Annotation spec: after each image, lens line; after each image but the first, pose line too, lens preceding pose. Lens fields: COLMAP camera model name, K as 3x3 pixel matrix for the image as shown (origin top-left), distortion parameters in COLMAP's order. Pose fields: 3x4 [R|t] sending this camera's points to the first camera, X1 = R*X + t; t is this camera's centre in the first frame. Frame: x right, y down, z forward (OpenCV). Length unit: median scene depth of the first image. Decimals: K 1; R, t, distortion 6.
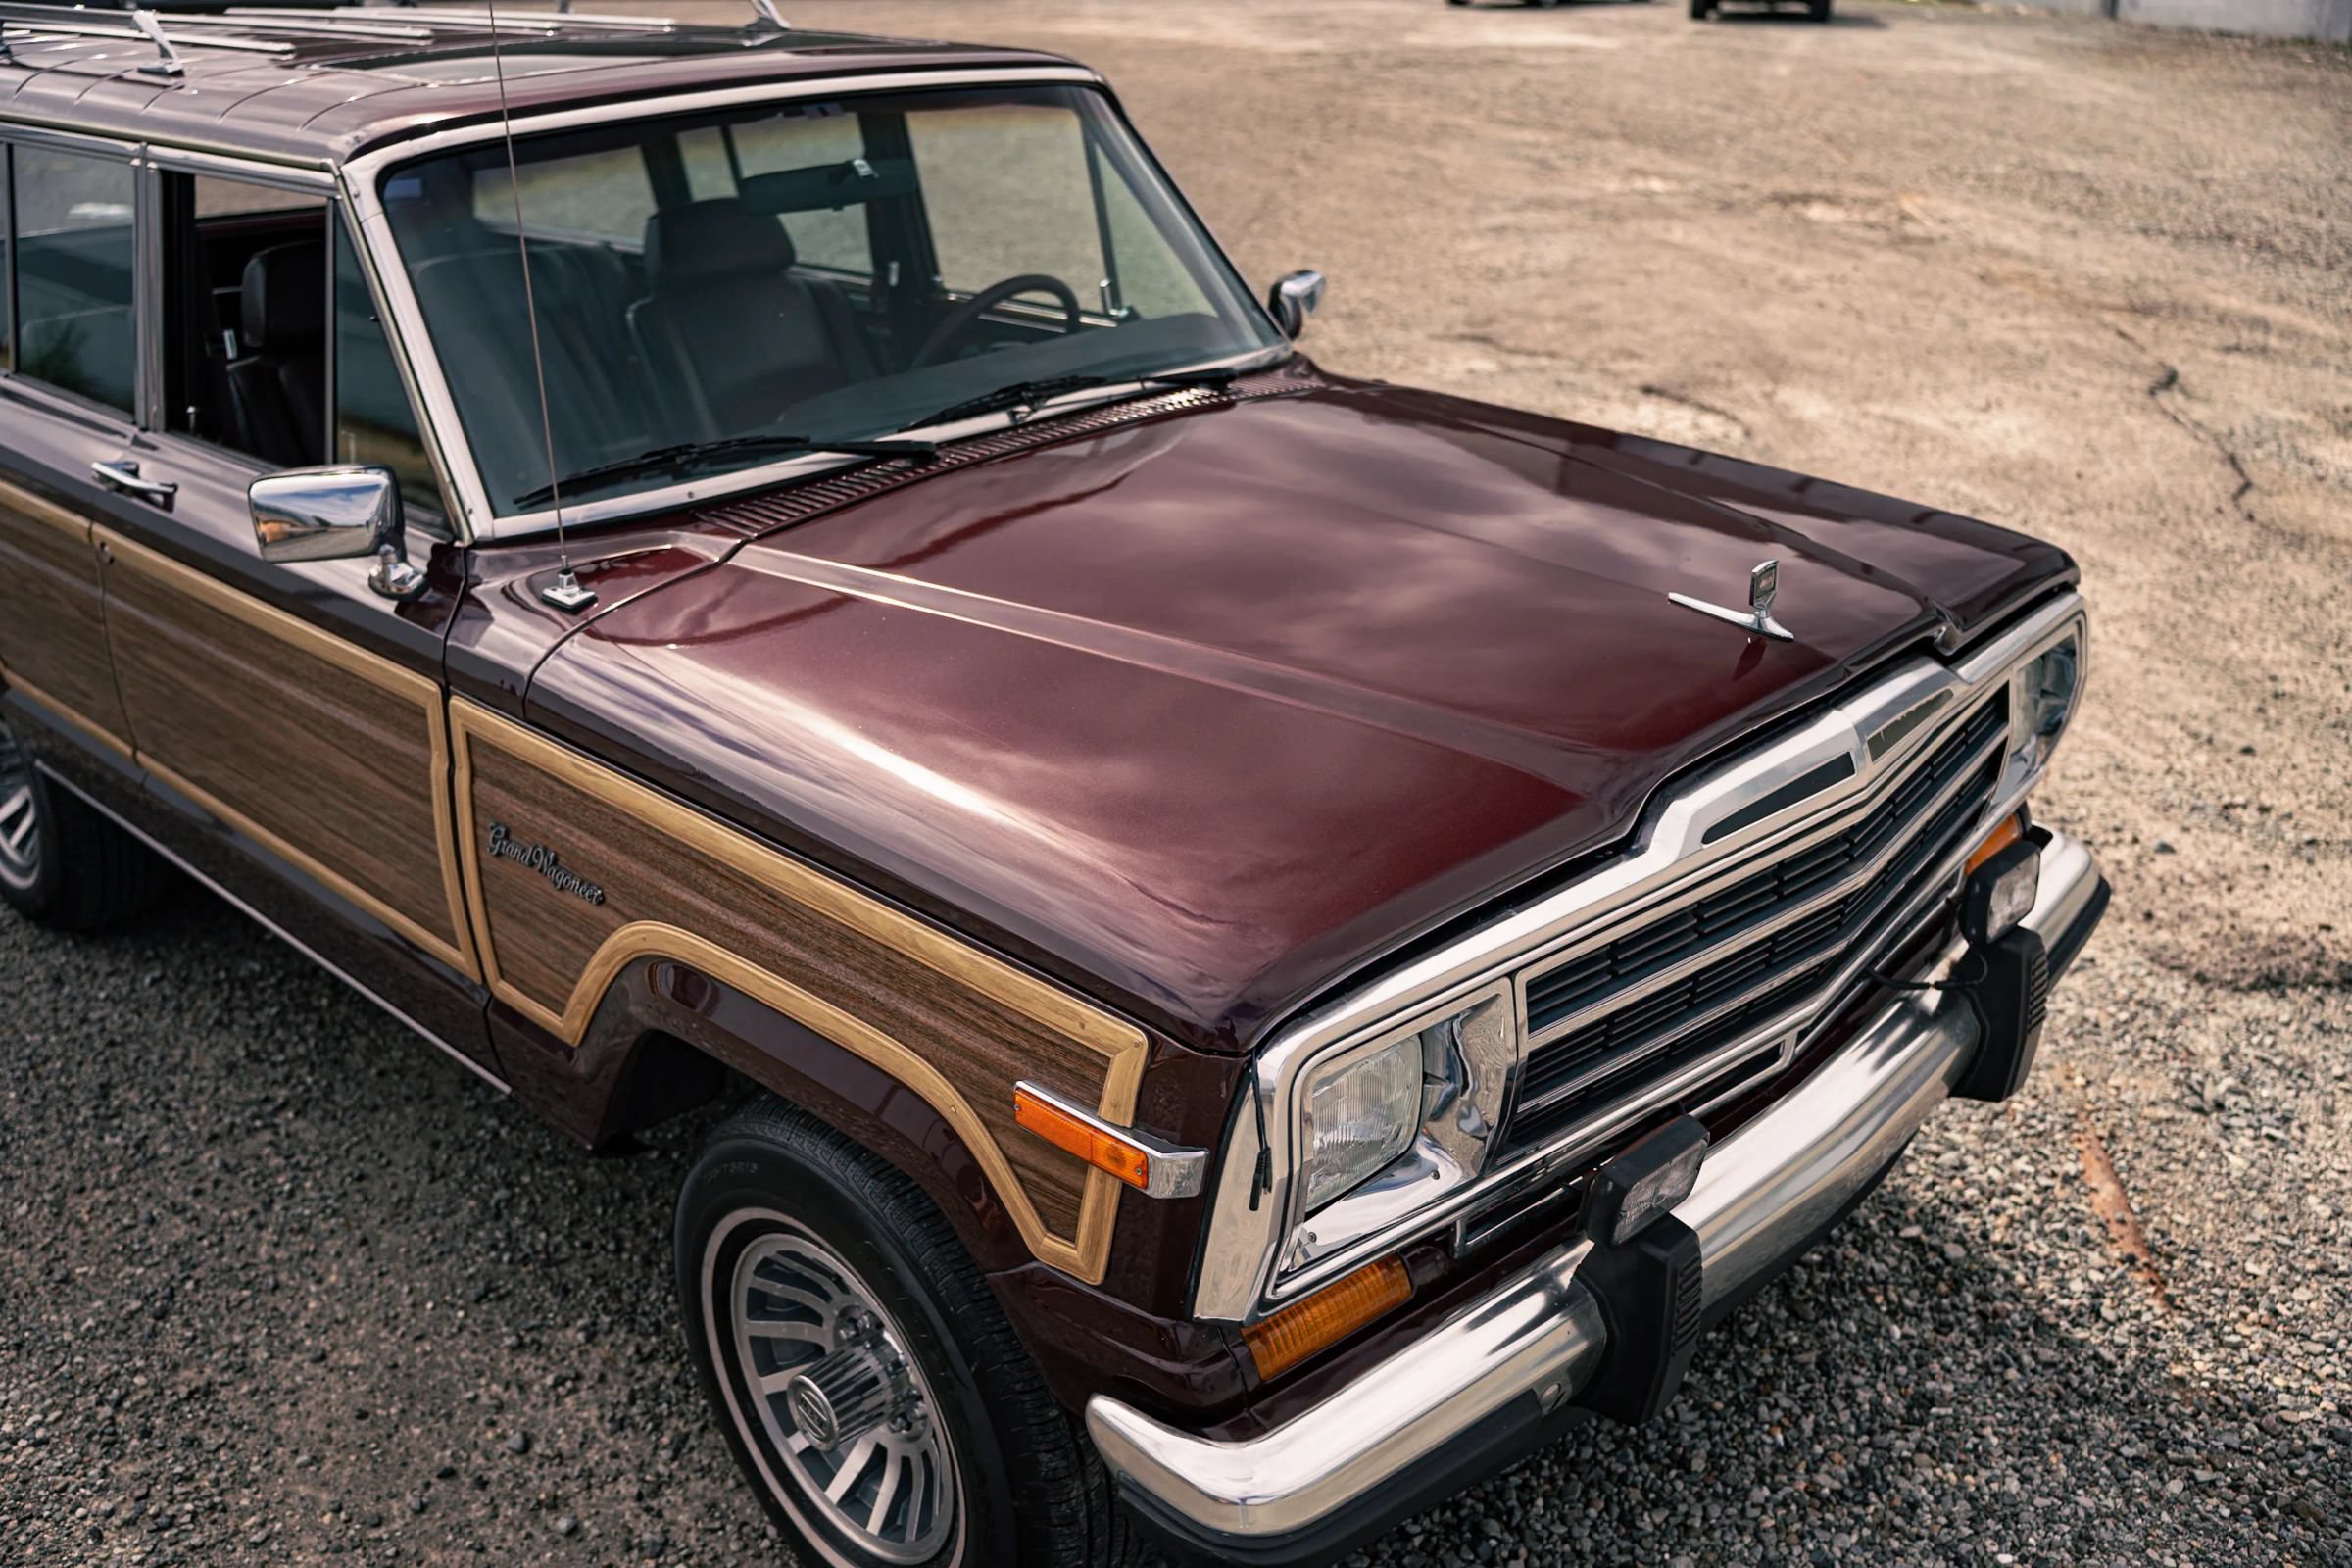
lens RADIAL K [[2118.3, 0, 1176.0], [0, 2118.3, 784.0], [0, 0, 1]] dist [-0.005096, 0.001473]
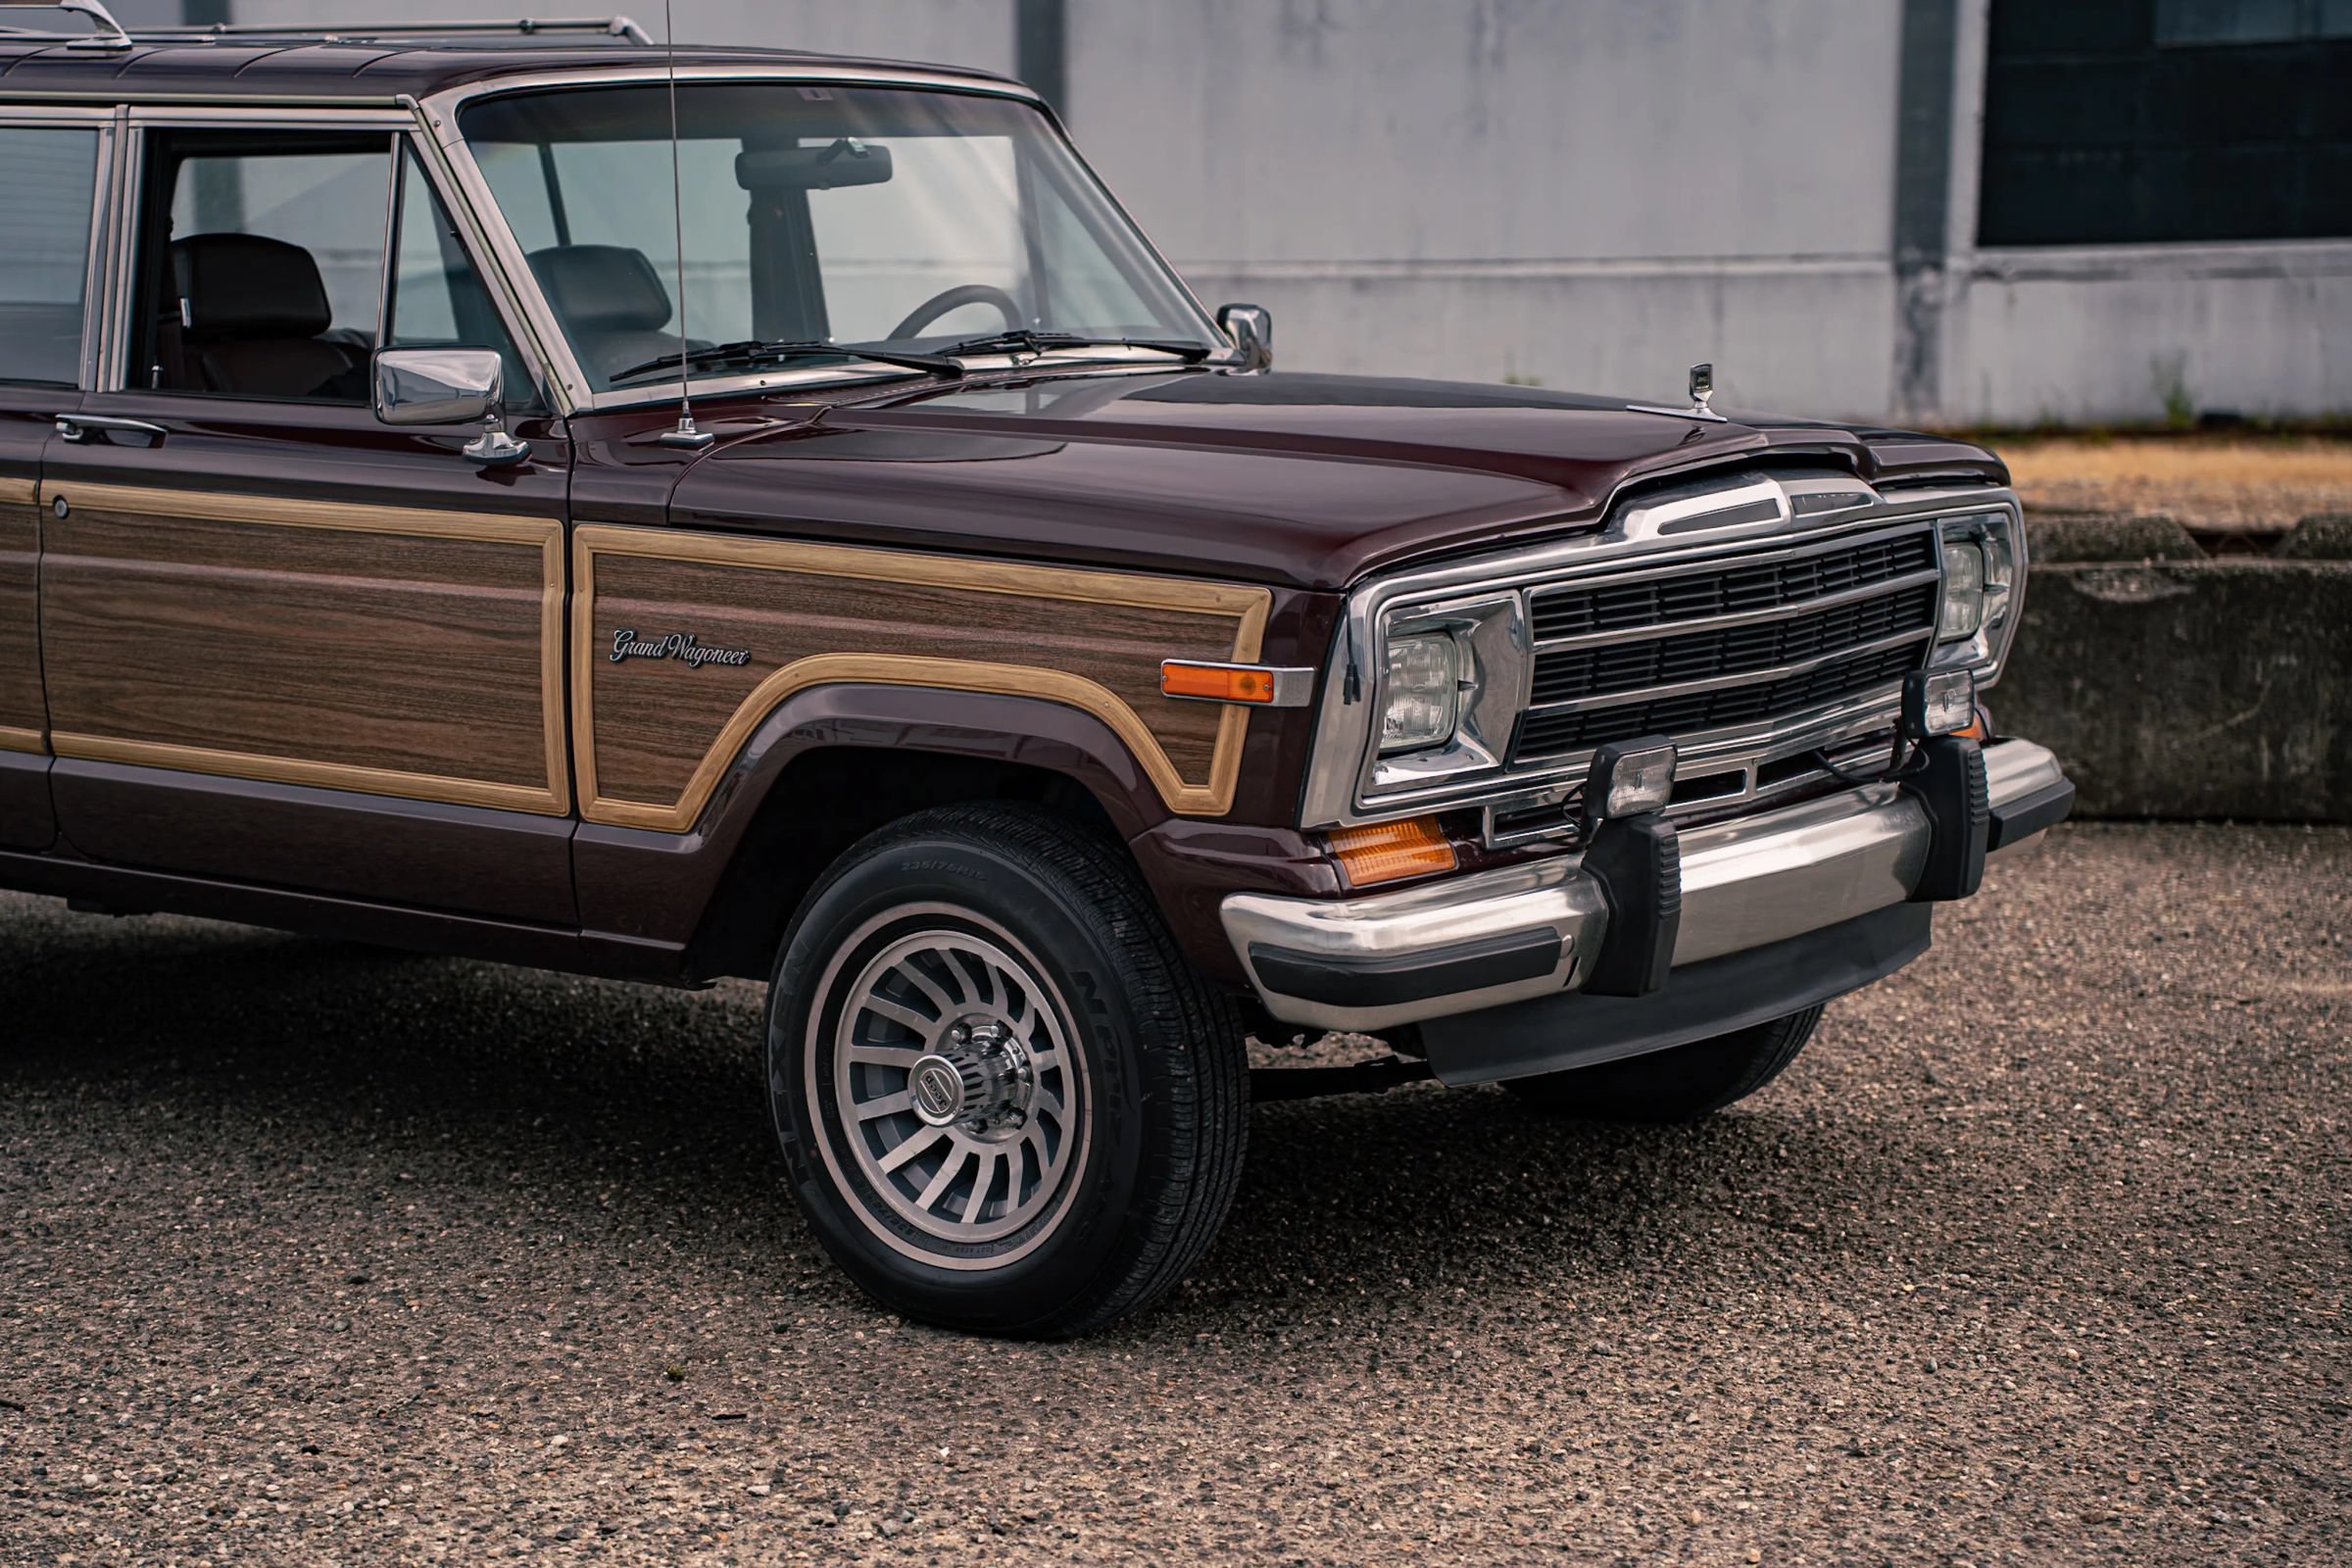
lens RADIAL K [[4276.4, 0, 1164.0], [0, 4276.4, 791.6], [0, 0, 1]] dist [0.451096, 0.199666]
pose [[0.994413, -0.009379, 0.105140, -0.346998], [0.035725, 0.967169, -0.251611, 0.868758], [-0.099329, 0.253962, 0.962100, -1.536017]]
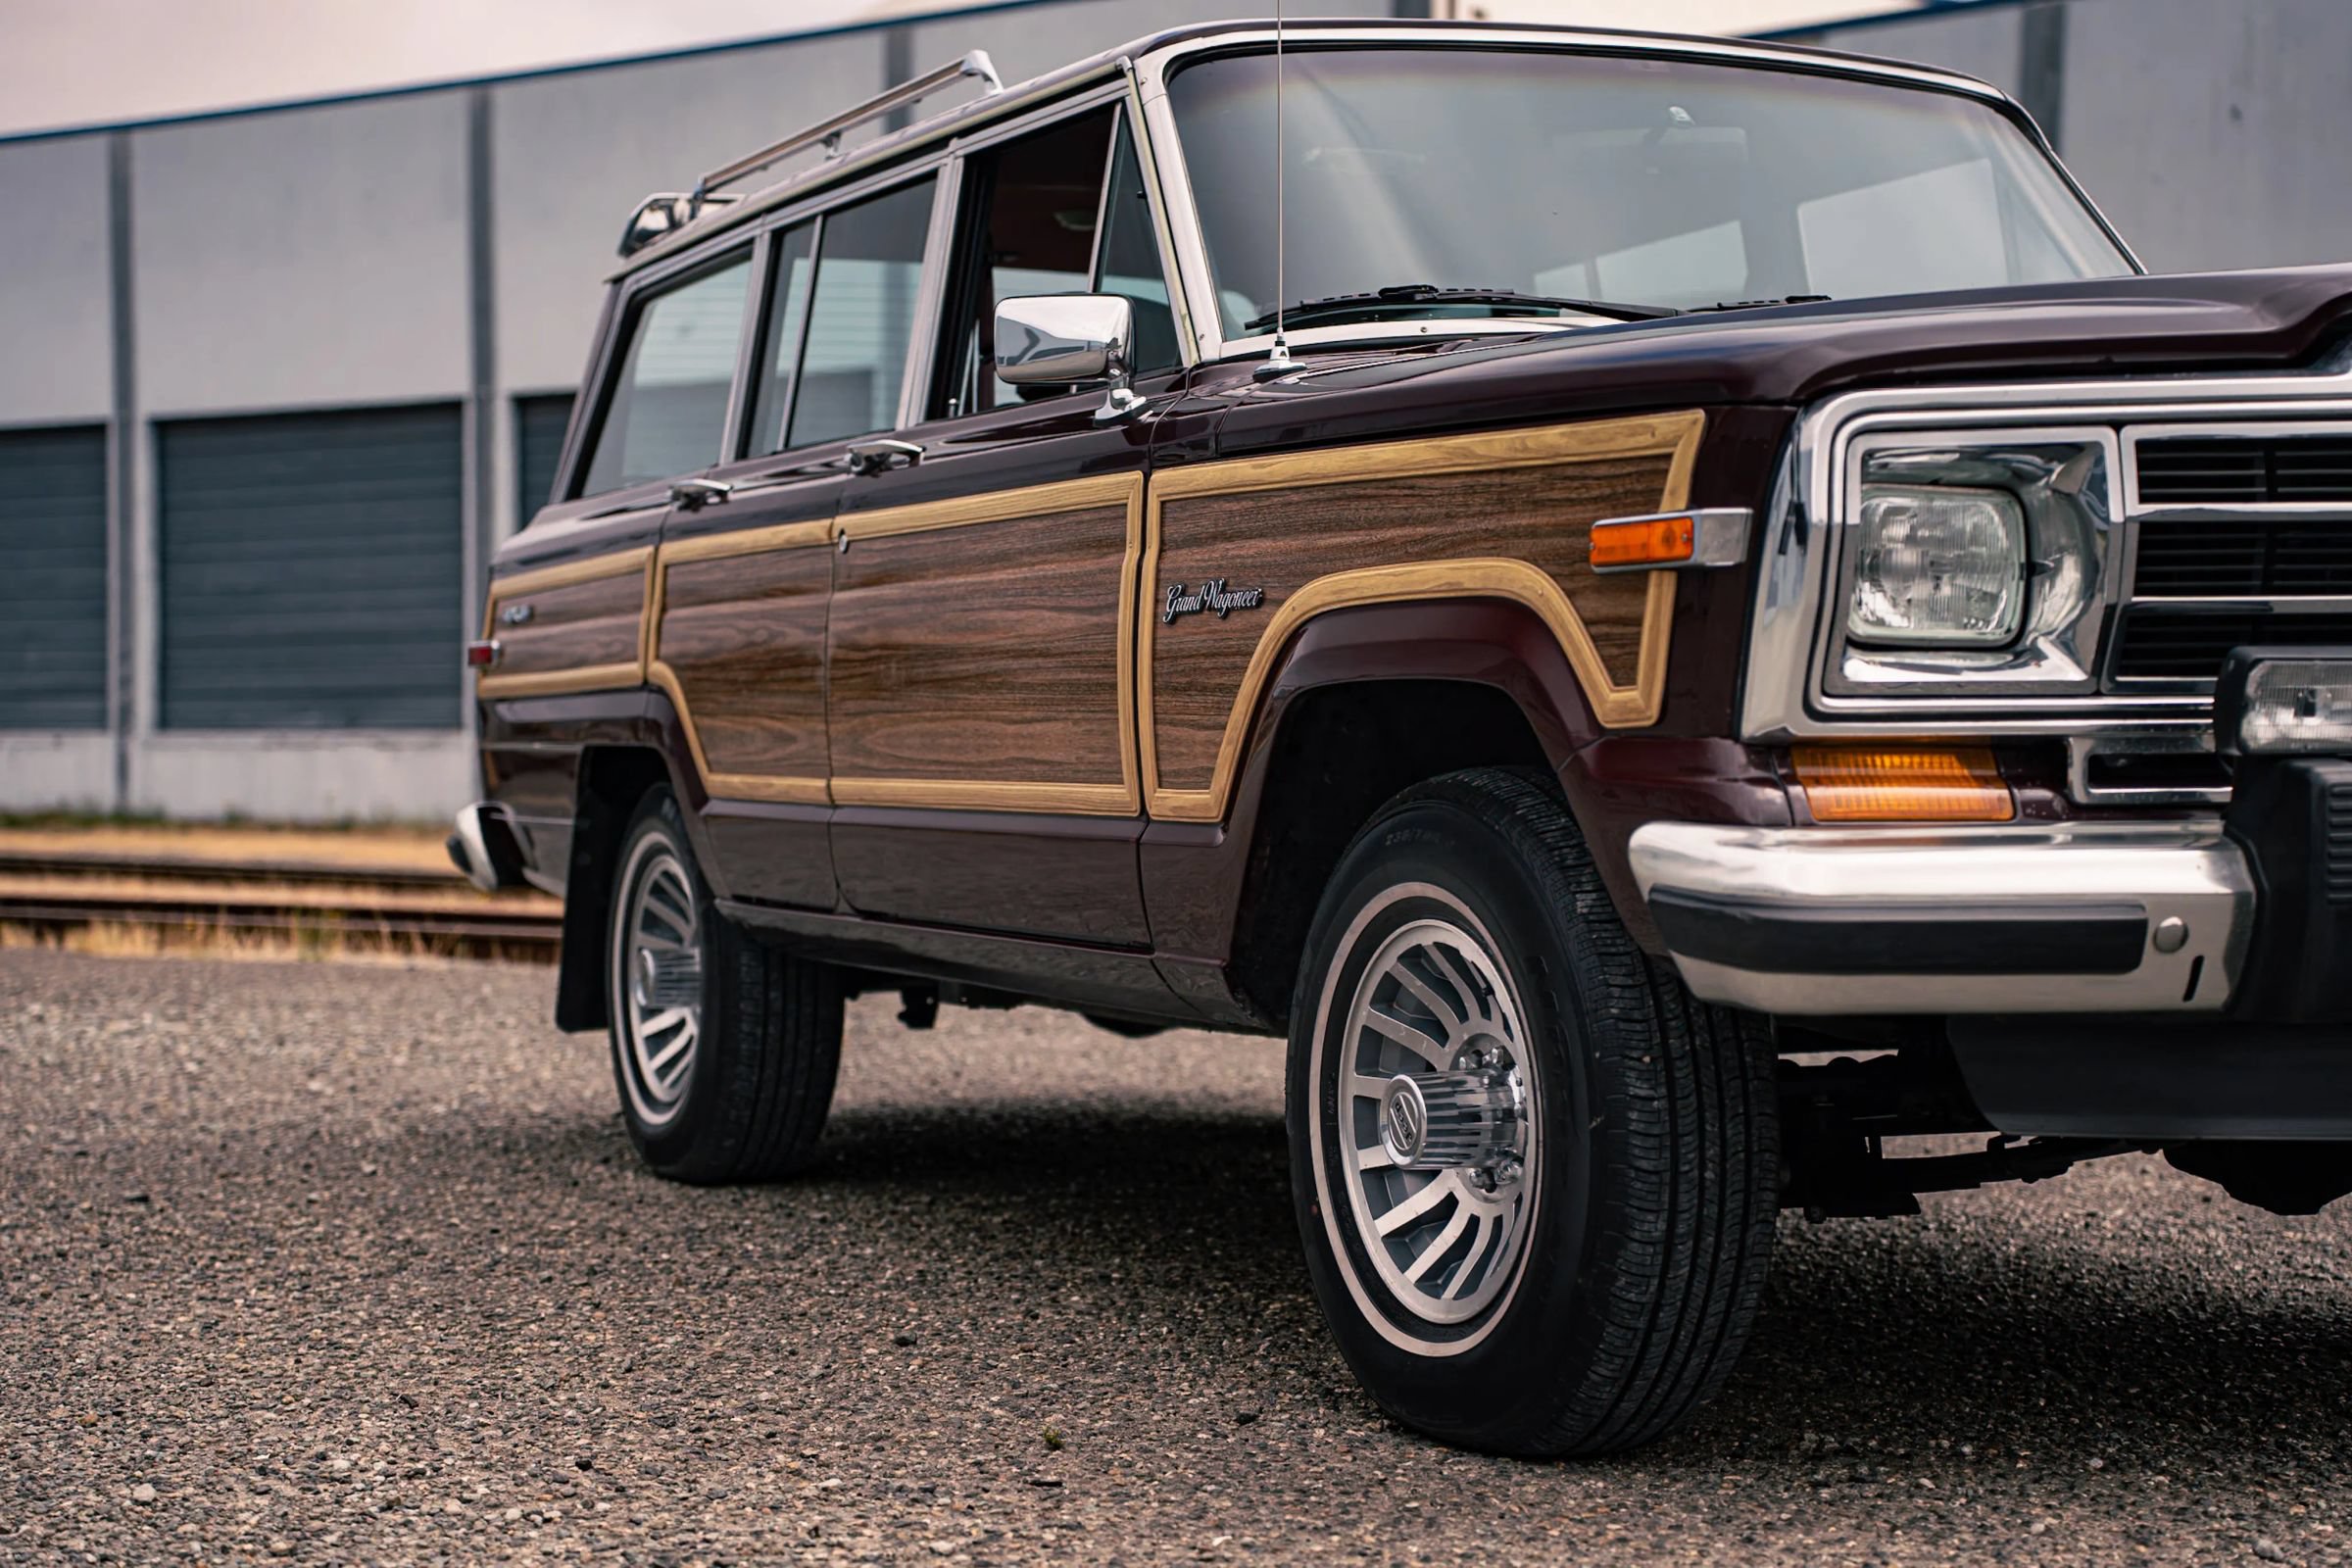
lens RADIAL K [[3862.7, 0, 1178.8], [0, 3862.7, 762.2], [0, 0, 1]] dist [0.272594, 0.820022]
pose [[0.931689, 0.008348, -0.363161, 0.399258], [-0.145914, 0.924138, -0.353098, 0.893738], [0.332663, 0.381968, 0.862227, -0.604888]]
